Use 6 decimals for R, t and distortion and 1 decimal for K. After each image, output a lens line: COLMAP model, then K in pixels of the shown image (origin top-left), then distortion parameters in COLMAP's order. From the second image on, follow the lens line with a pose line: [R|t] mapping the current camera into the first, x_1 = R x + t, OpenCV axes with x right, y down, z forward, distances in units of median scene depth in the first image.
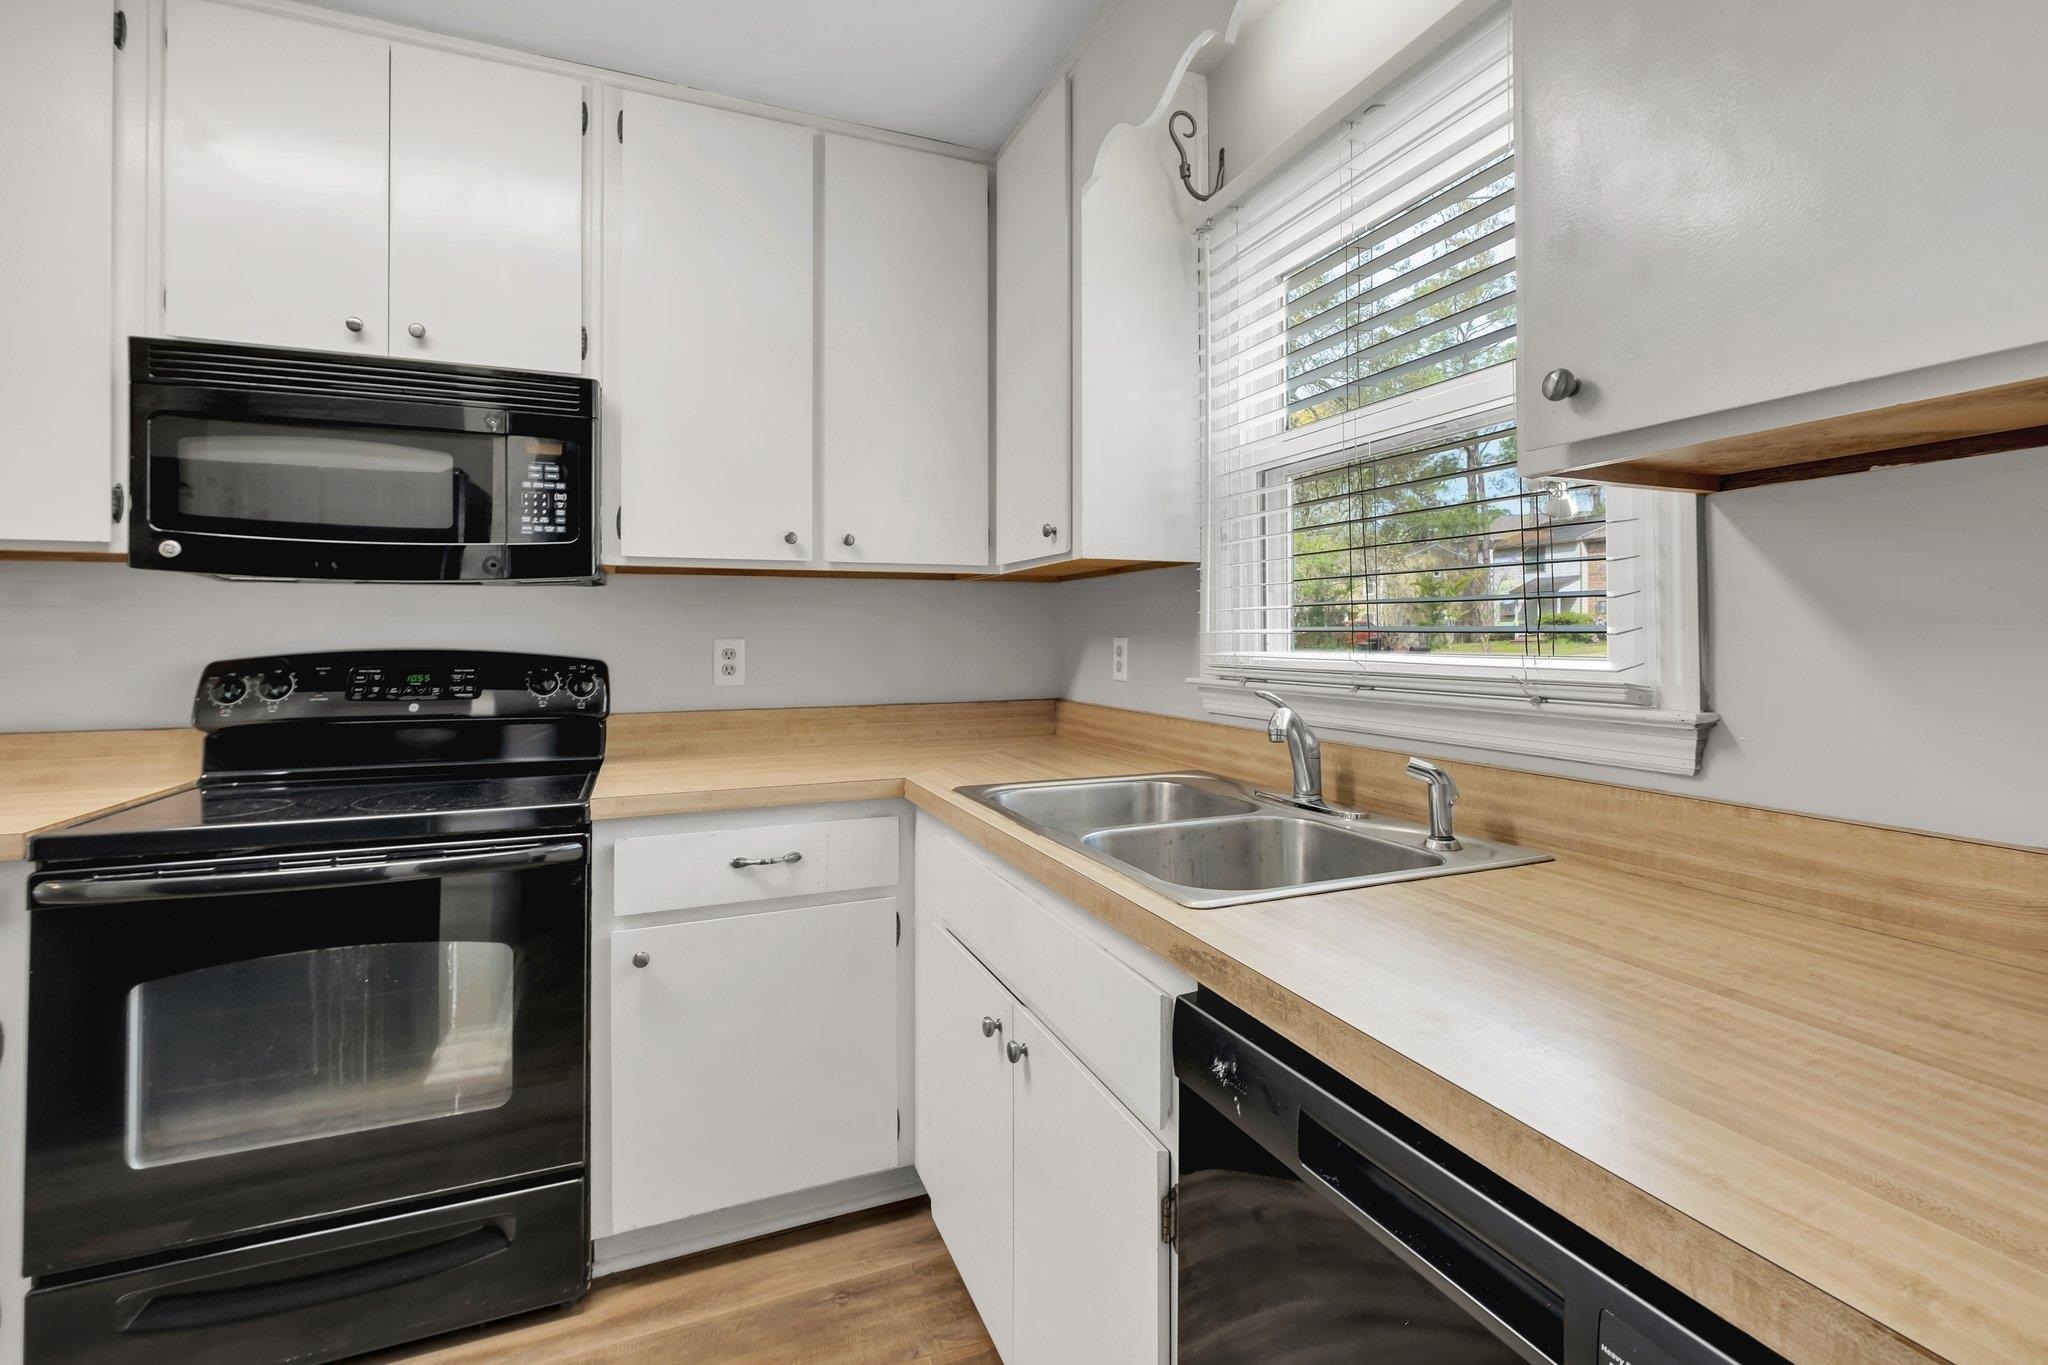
lens RADIAL K [[927.3, 0, 1028.2], [0, 927.3, 631.5], [0, 0, 1]] dist [-0.001381, -0.000067]
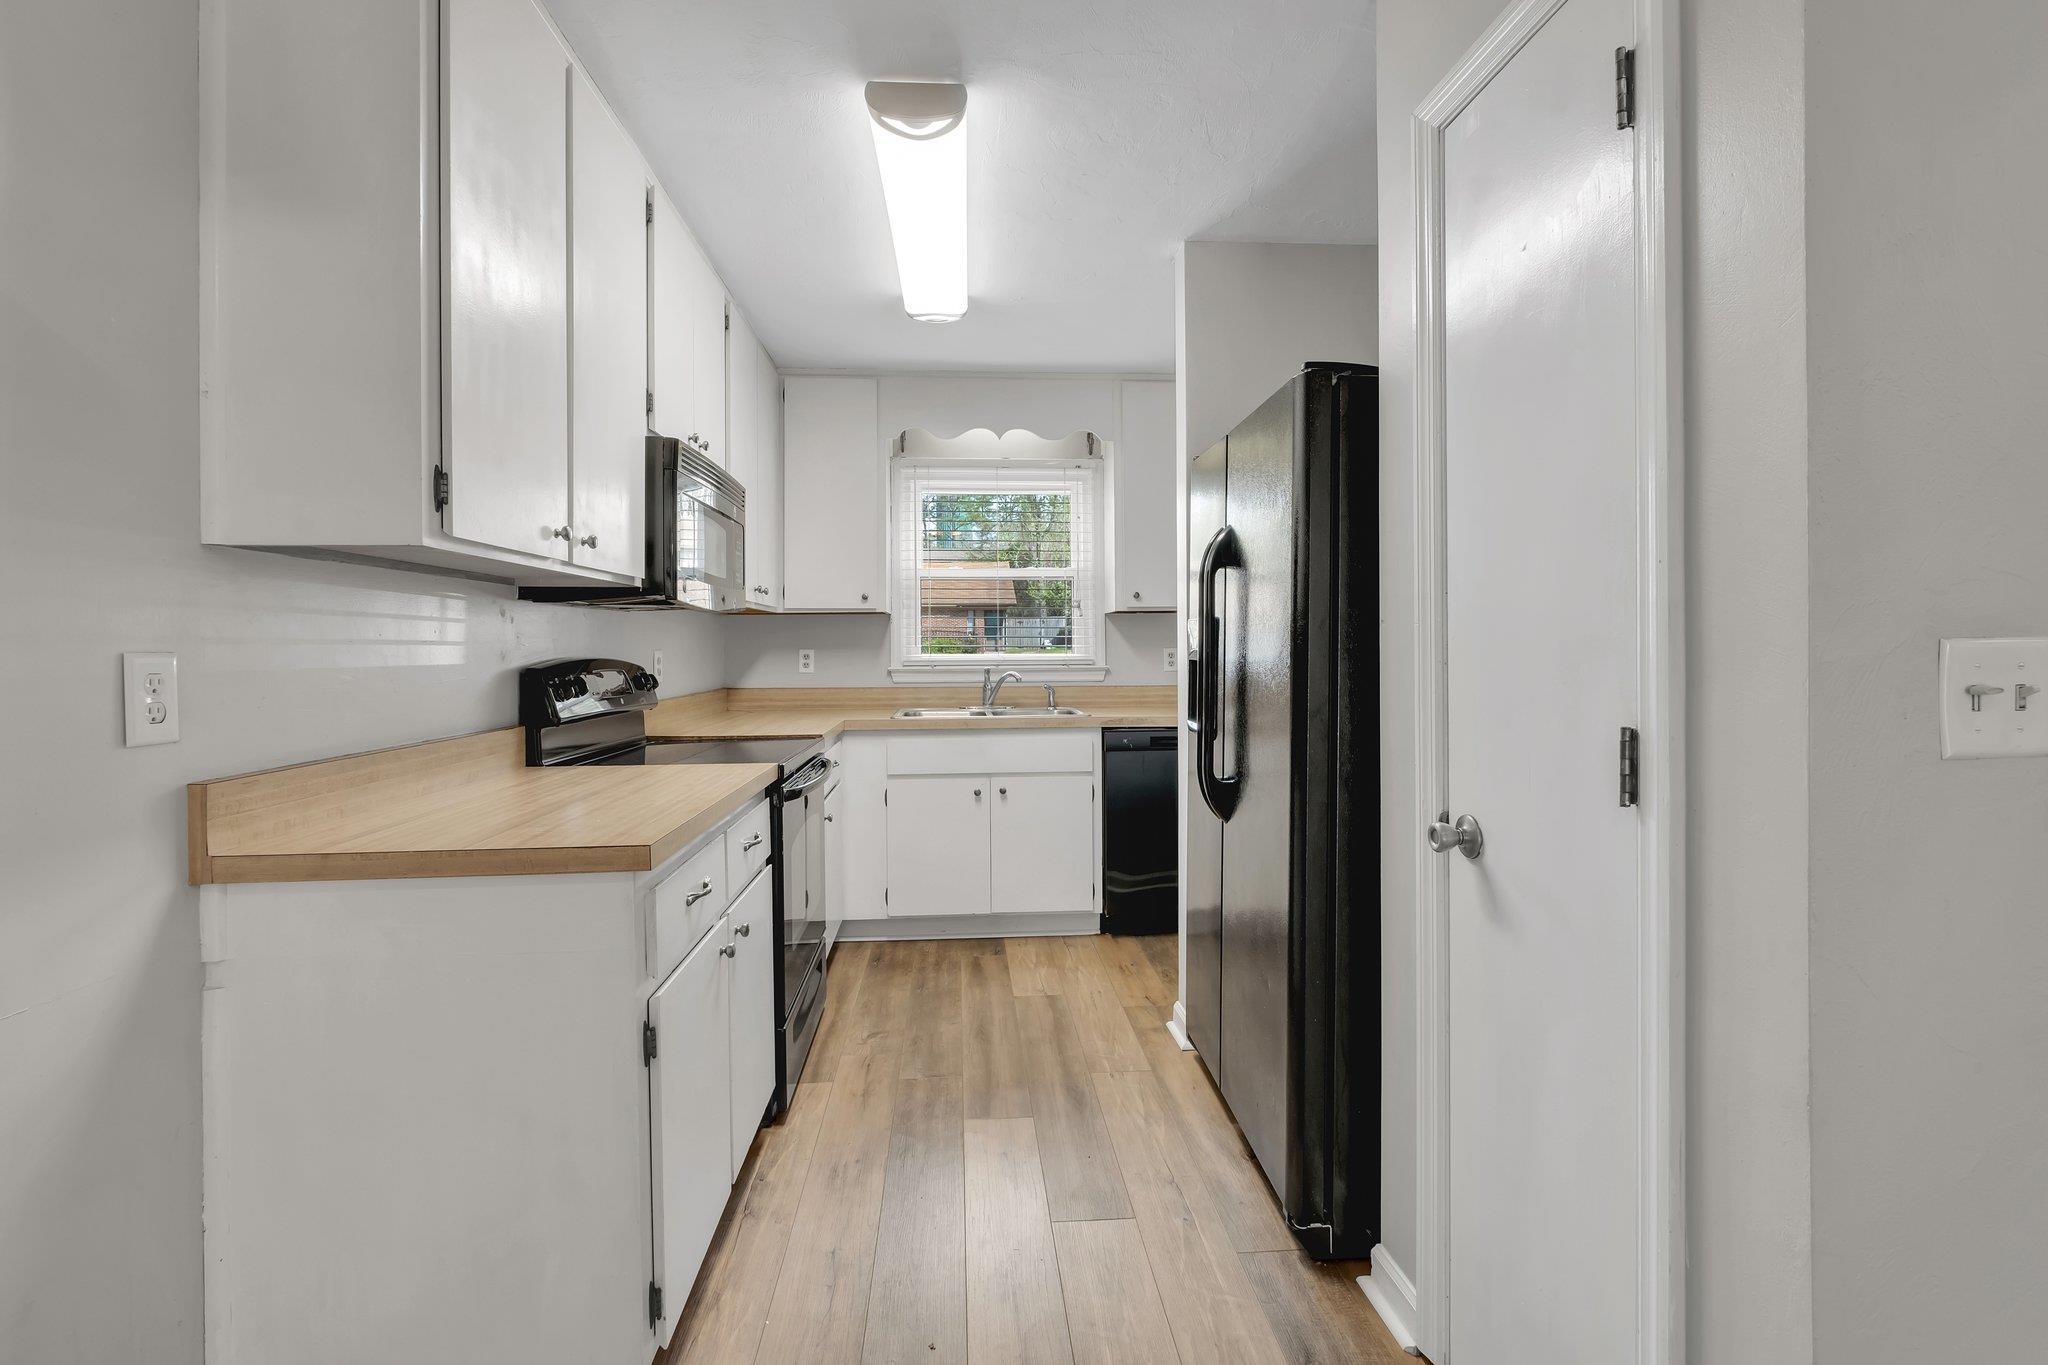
lens RADIAL K [[886.7, 0, 1013.7], [0, 886.7, 648.1], [0, 0, 1]] dist [-0.002680, -0.000302]
pose [[0.321323, 0.001046, 0.946969, -1.823611], [0.000880, 0.999999, -0.001403, 0.009569], [-0.946969, 0.001284, 0.321321, 0.054804]]
